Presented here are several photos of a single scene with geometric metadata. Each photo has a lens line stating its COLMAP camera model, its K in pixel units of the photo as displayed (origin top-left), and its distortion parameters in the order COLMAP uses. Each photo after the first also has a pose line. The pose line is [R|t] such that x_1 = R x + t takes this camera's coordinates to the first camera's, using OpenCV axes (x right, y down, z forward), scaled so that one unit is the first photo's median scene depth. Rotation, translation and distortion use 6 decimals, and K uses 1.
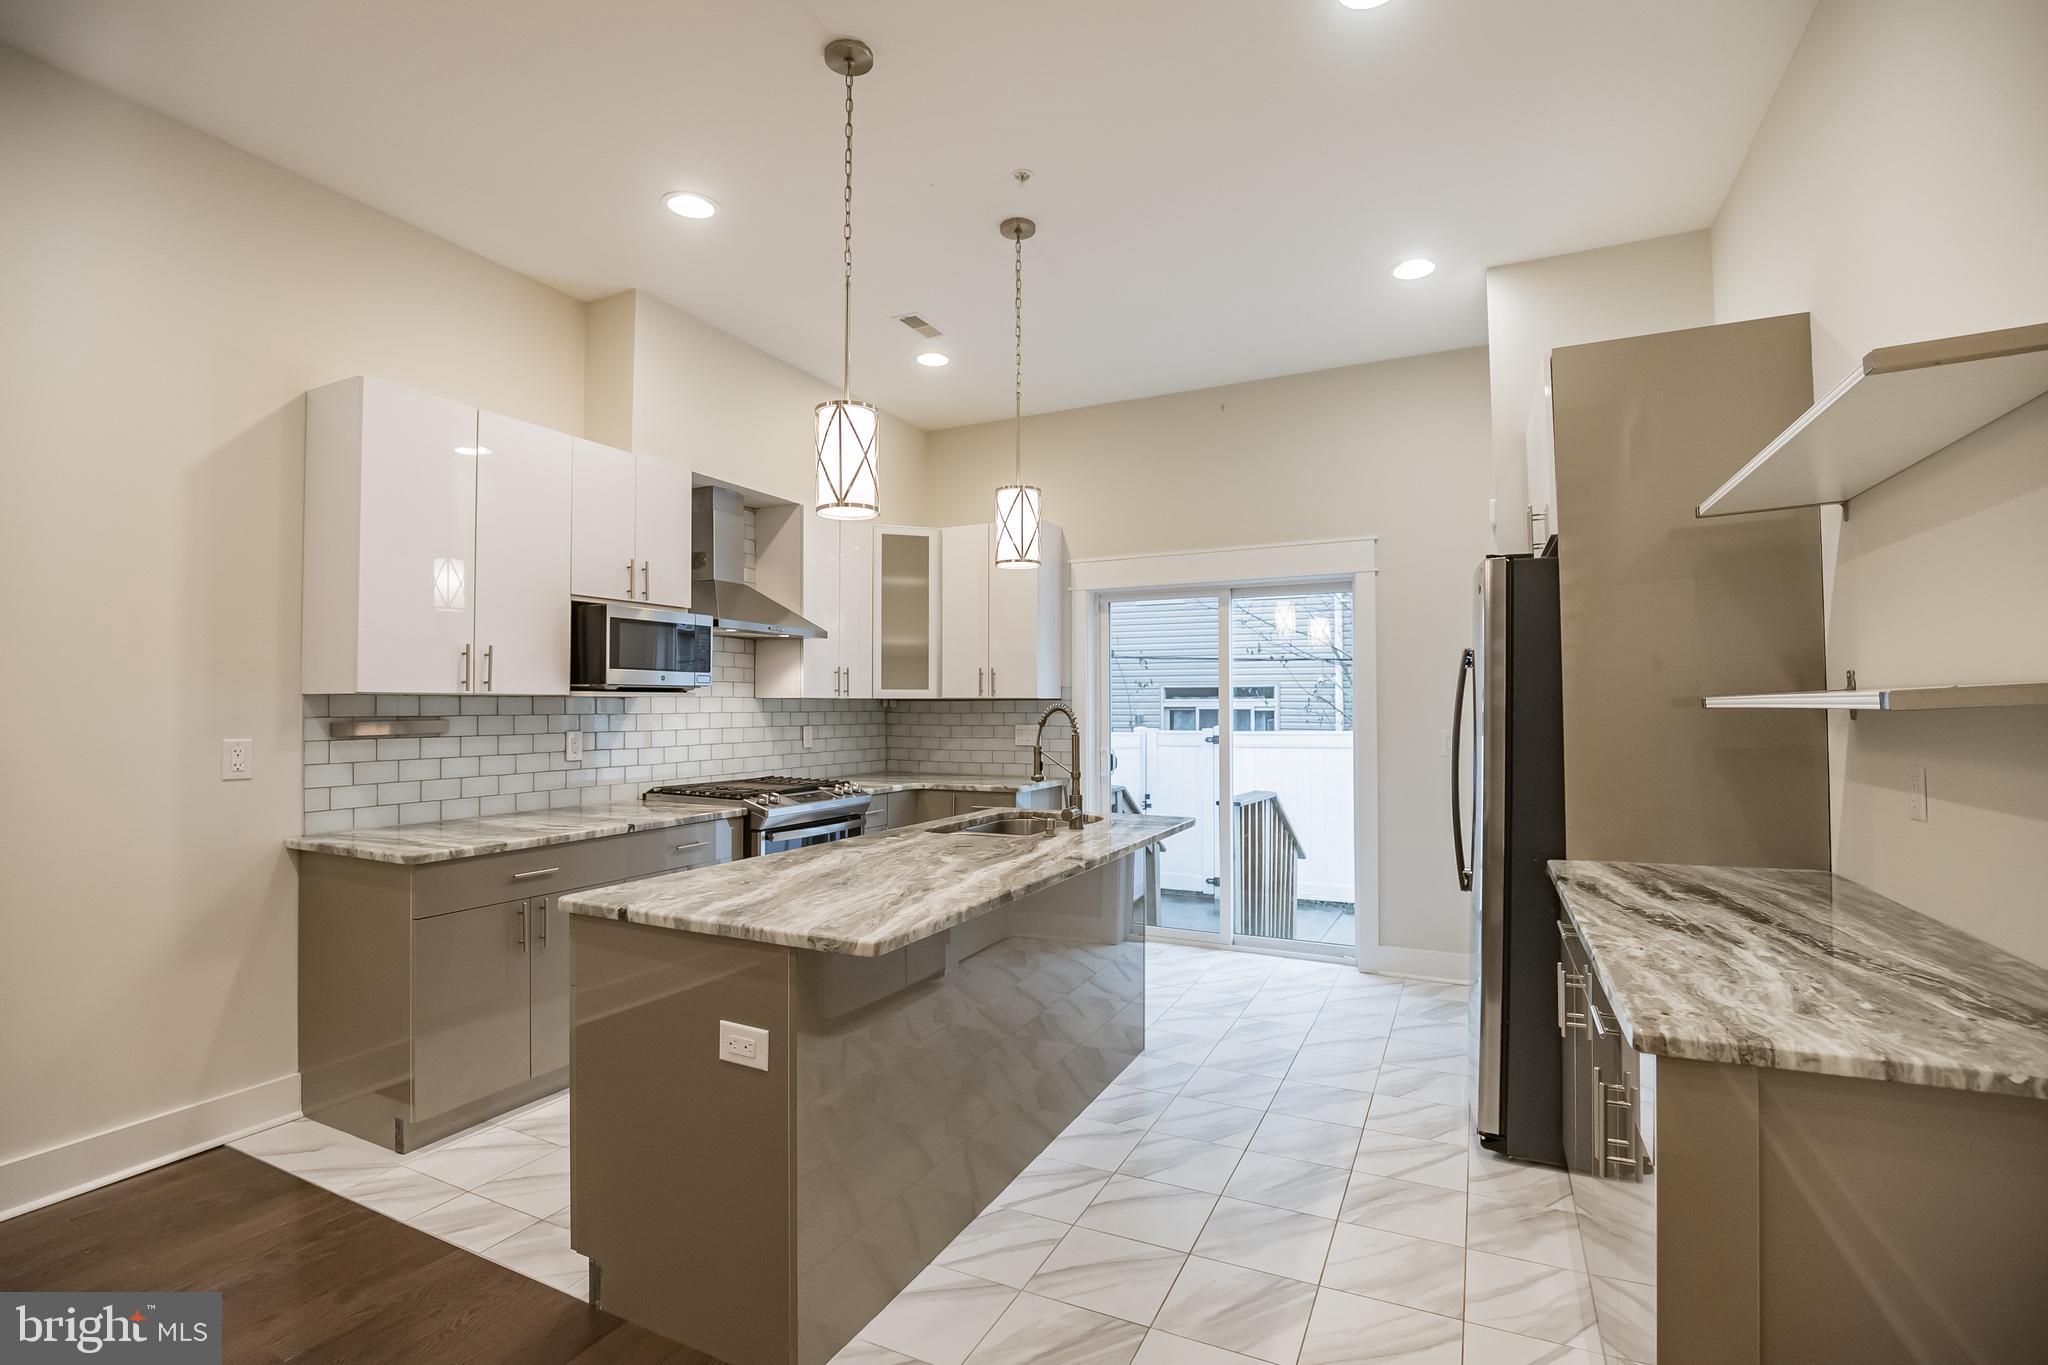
lens RADIAL K [[958.2, 0, 1018.0], [0, 958.2, 682.8], [0, 0, 1]] dist [-0.022909, -0.002956]
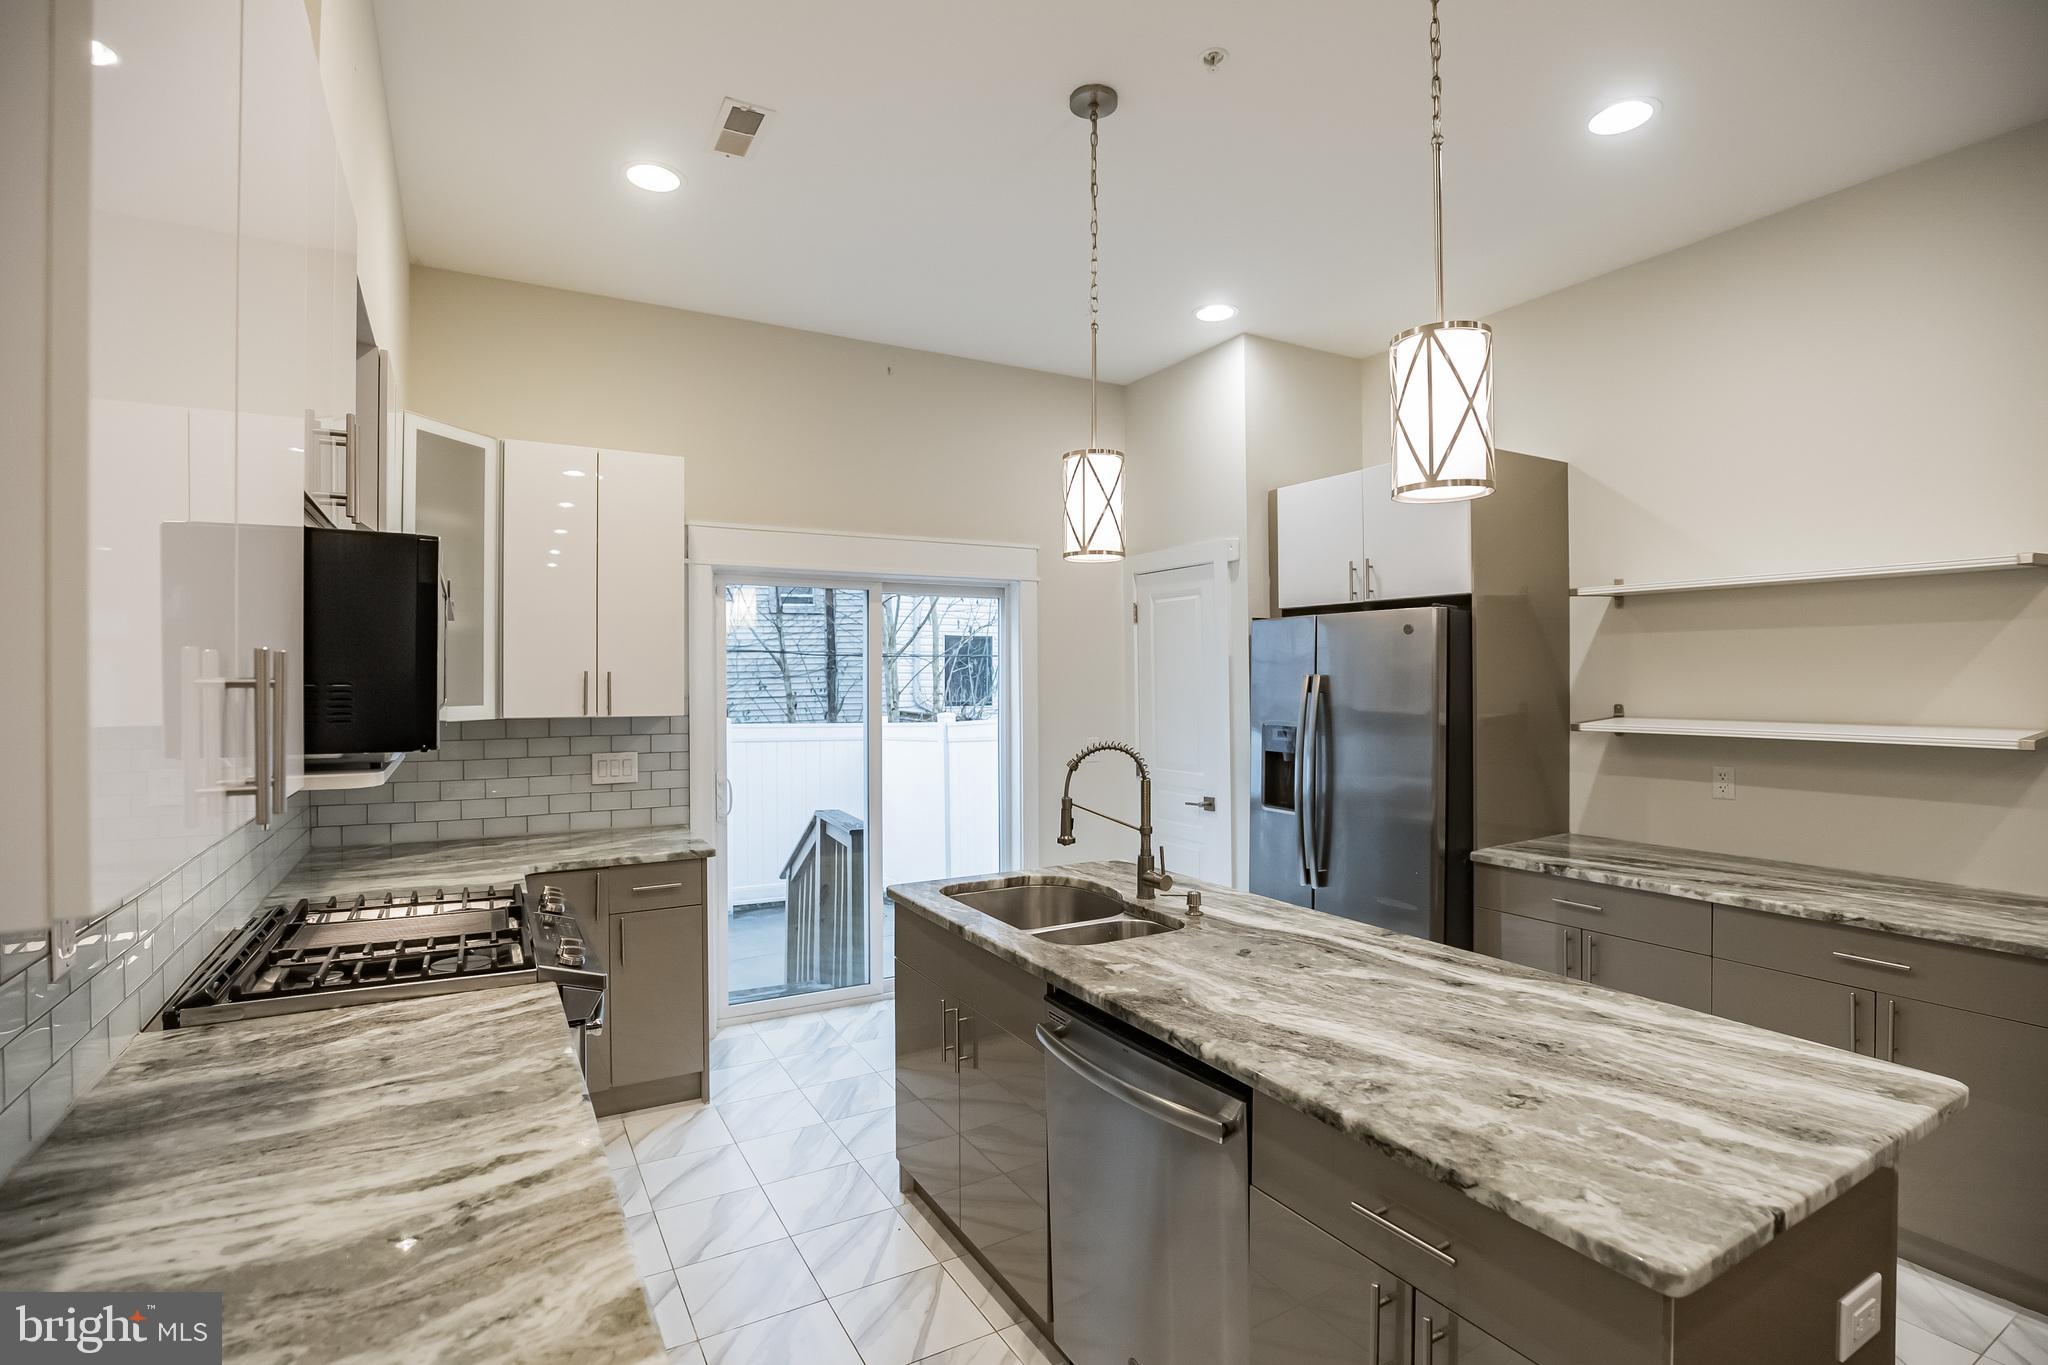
lens RADIAL K [[958.2, 0, 1020.2], [0, 958.2, 675.5], [0, 0, 1]] dist [-0.022909, -0.002956]
pose [[0.547779, 0.003272, 0.836617, -0.527587], [-0.019603, 0.999768, 0.008924, -0.030049], [-0.836394, -0.021289, 0.547716, 0.516405]]
